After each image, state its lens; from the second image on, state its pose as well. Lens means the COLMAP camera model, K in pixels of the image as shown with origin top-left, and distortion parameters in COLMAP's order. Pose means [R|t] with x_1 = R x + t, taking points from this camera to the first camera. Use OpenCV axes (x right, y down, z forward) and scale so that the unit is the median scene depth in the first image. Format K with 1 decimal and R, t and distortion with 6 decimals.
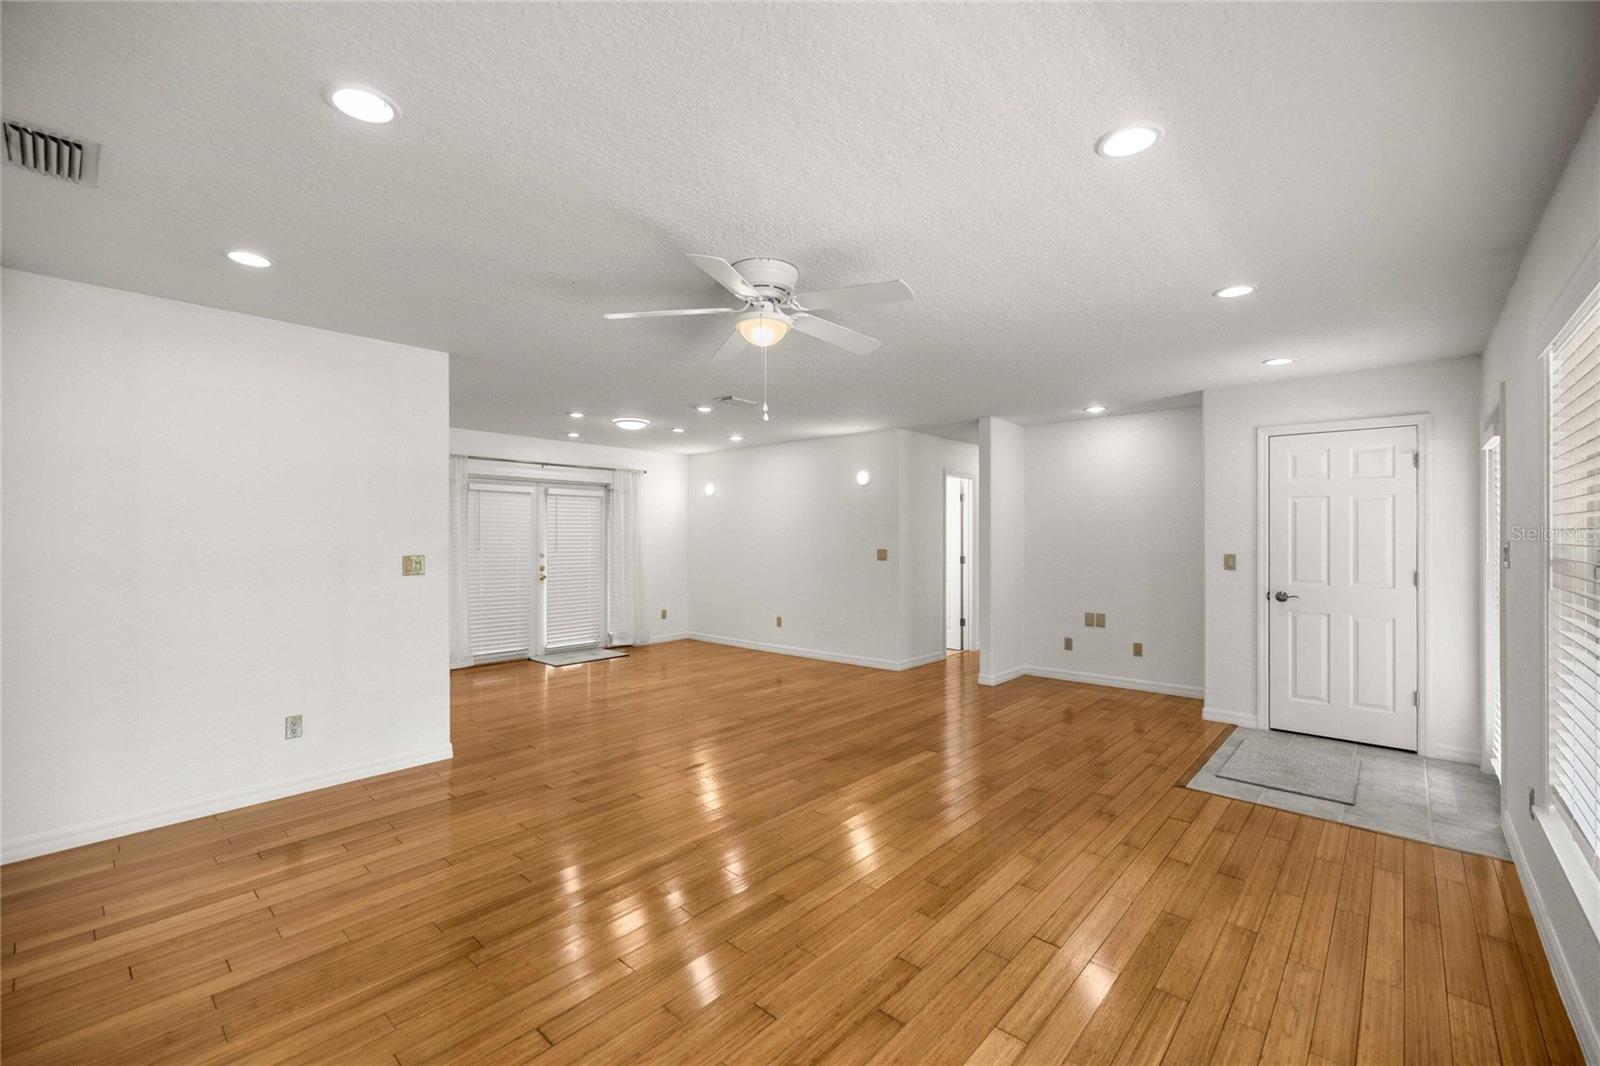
lens RADIAL K [[673.7, 0, 794.1], [0, 673.7, 530.8], [0, 0, 1]] dist [-0.000564, 0.000566]
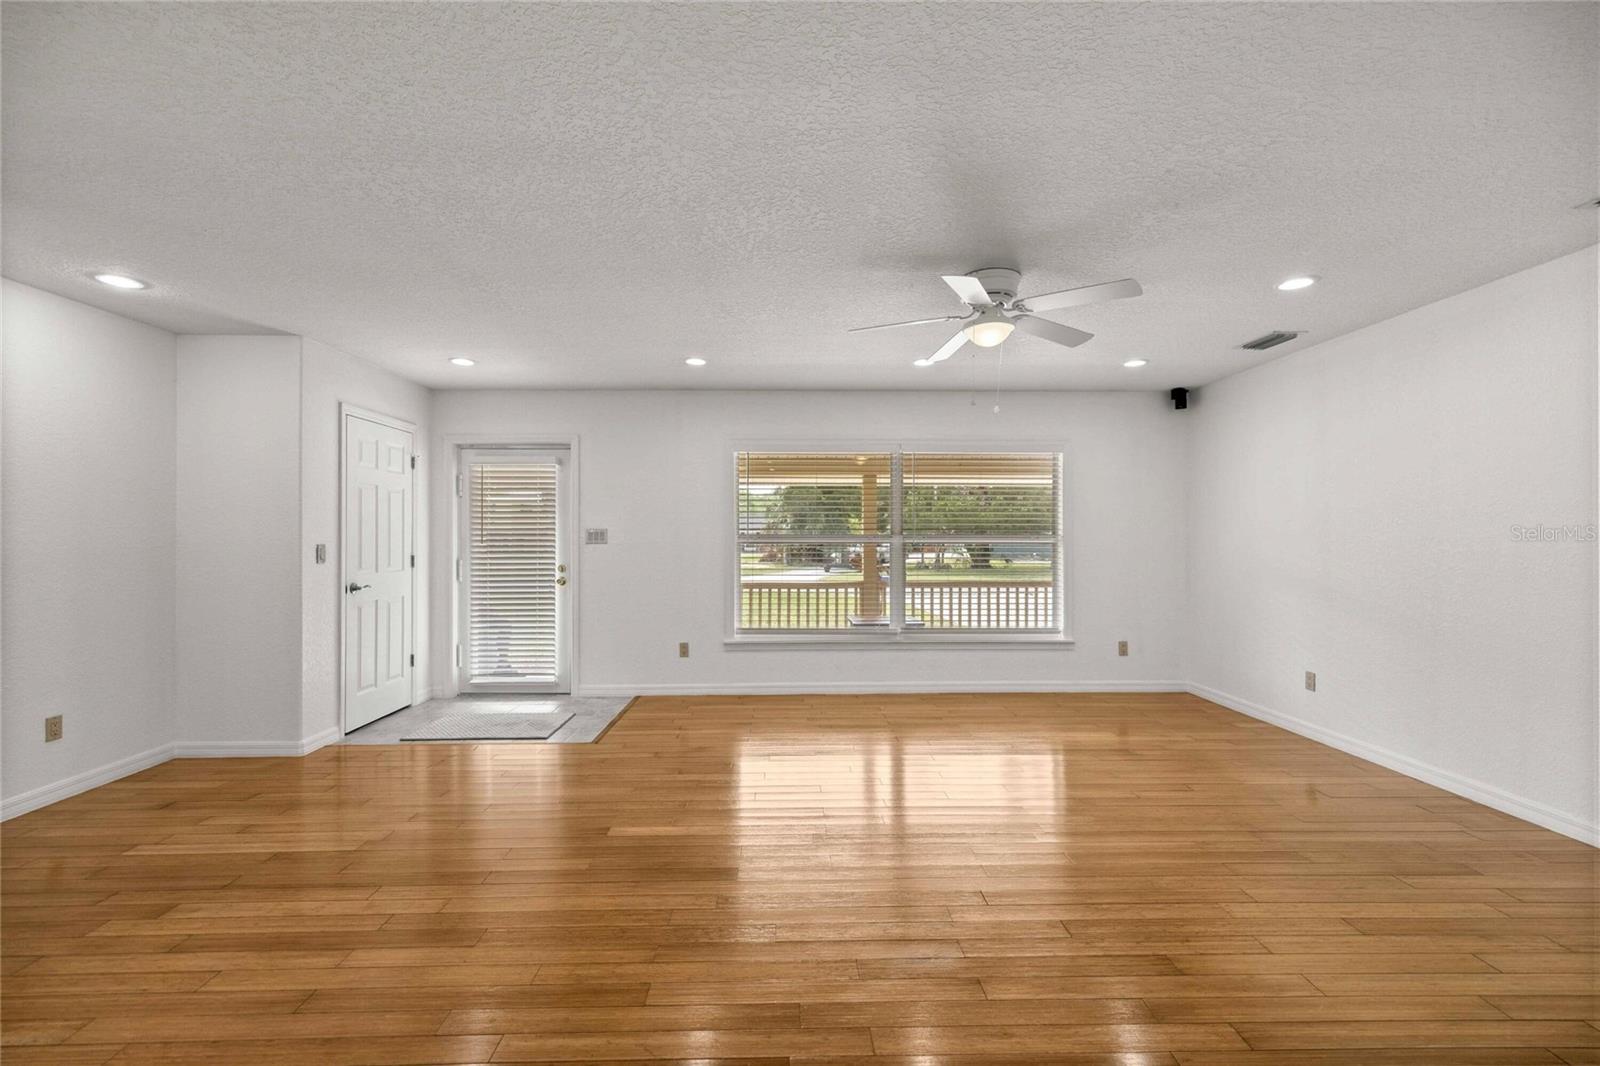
lens RADIAL K [[673.7, 0, 794.1], [0, 673.7, 530.8], [0, 0, 1]] dist [-0.000564, 0.000566]
pose [[-0.682132, 0.001277, 0.731228, -0.382088], [-0.002434, 0.999989, -0.004017, 0.020300], [-0.731225, -0.004520, -0.682122, 1.190692]]
